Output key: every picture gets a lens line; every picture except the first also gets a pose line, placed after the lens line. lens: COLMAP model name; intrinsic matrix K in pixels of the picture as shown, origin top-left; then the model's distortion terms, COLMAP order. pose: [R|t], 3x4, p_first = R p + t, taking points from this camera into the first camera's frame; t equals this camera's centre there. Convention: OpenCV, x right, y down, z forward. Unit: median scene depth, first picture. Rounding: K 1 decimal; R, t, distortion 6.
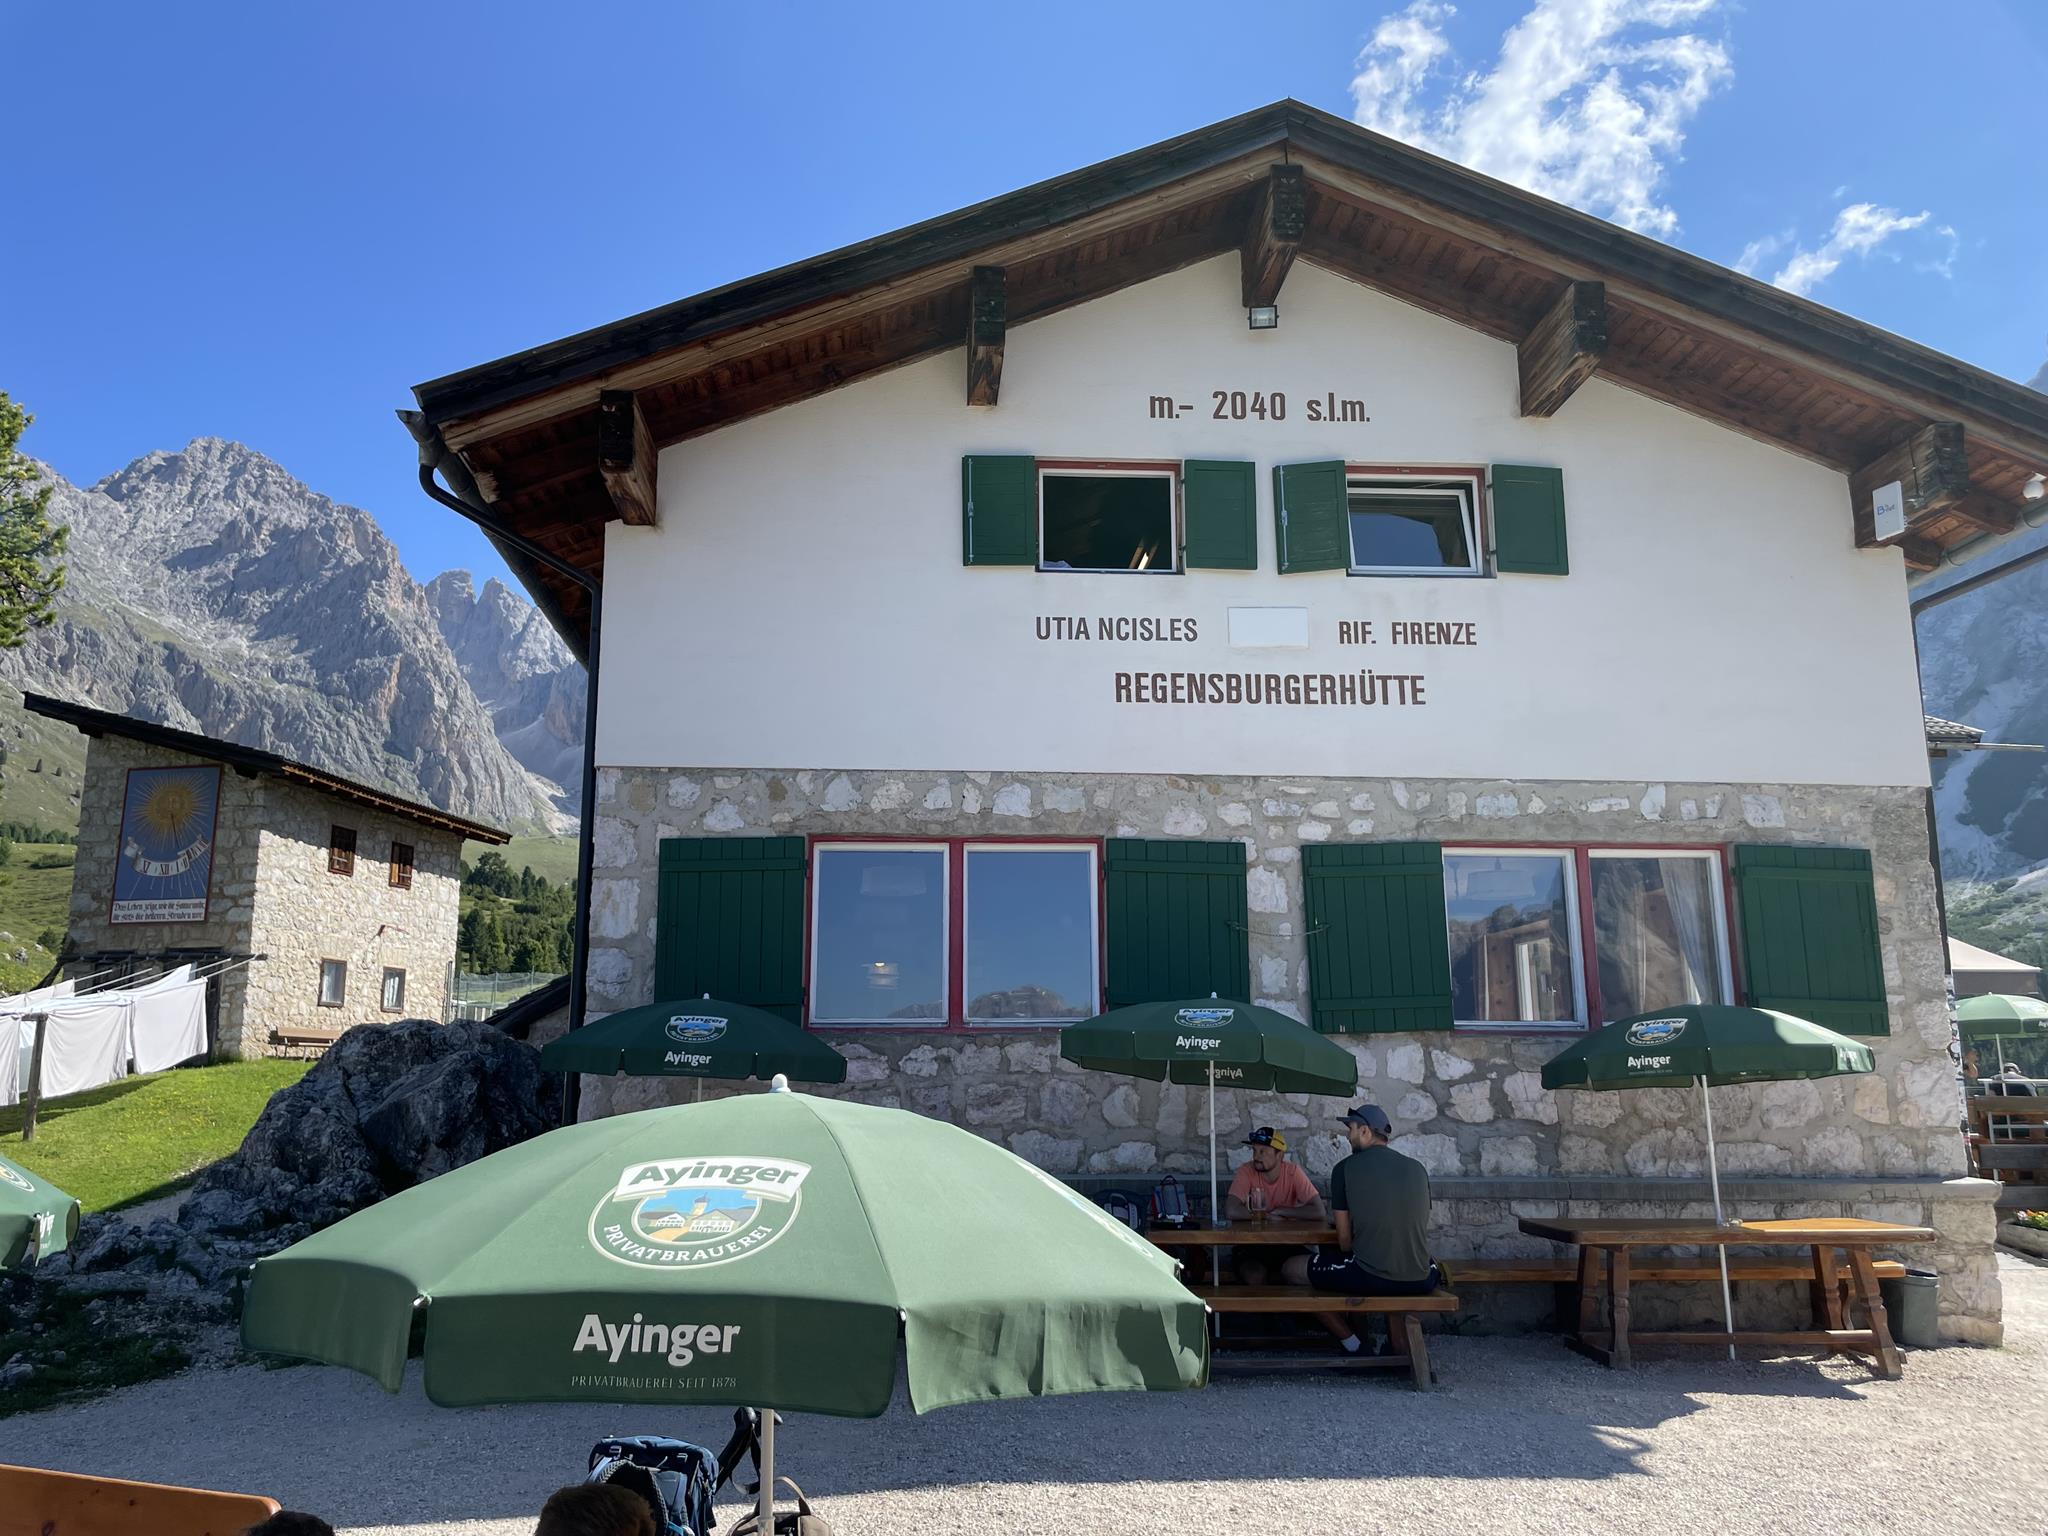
lens RADIAL K [[1555.2, 0, 1001.5], [0, 1555.2, 774.1], [0, 0, 1]] dist [0.102432, -0.135196]
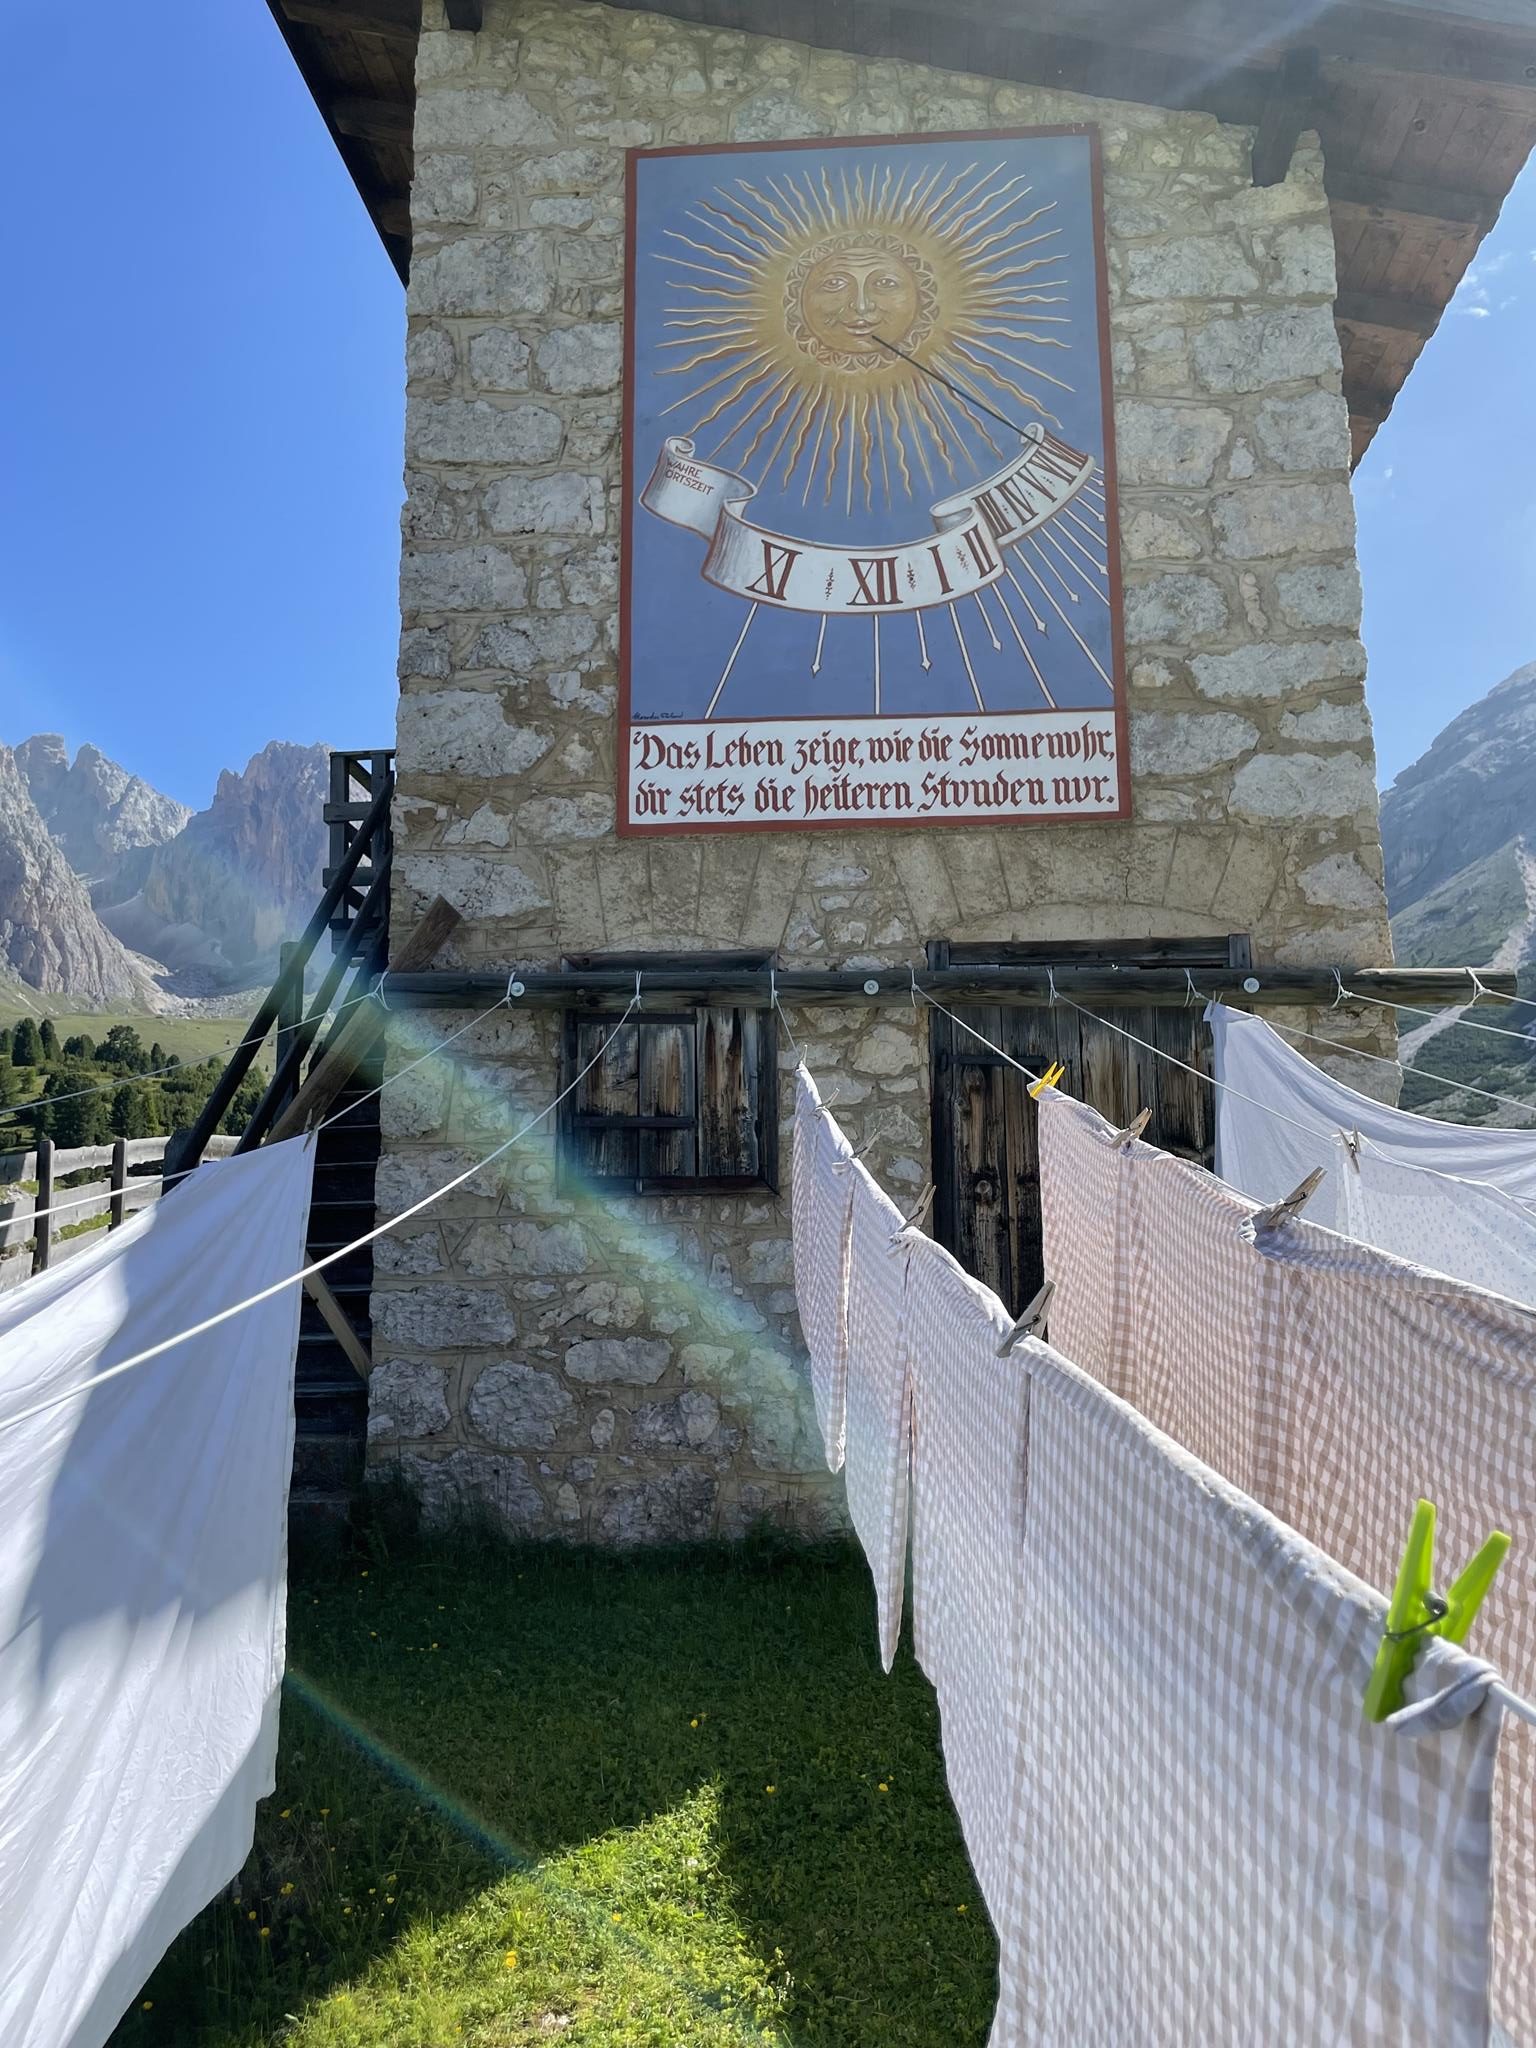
lens RADIAL K [[1555.2, 0, 768.0], [0, 1555.2, 1024.0], [0, 0, 1]] dist [0.102432, -0.135196]
pose [[0.995041, 0.019035, 0.097629, -0.551747], [-0.022535, 0.999138, 0.034870, 0.110474], [-0.096881, -0.036897, 0.994612, 0.775242]]
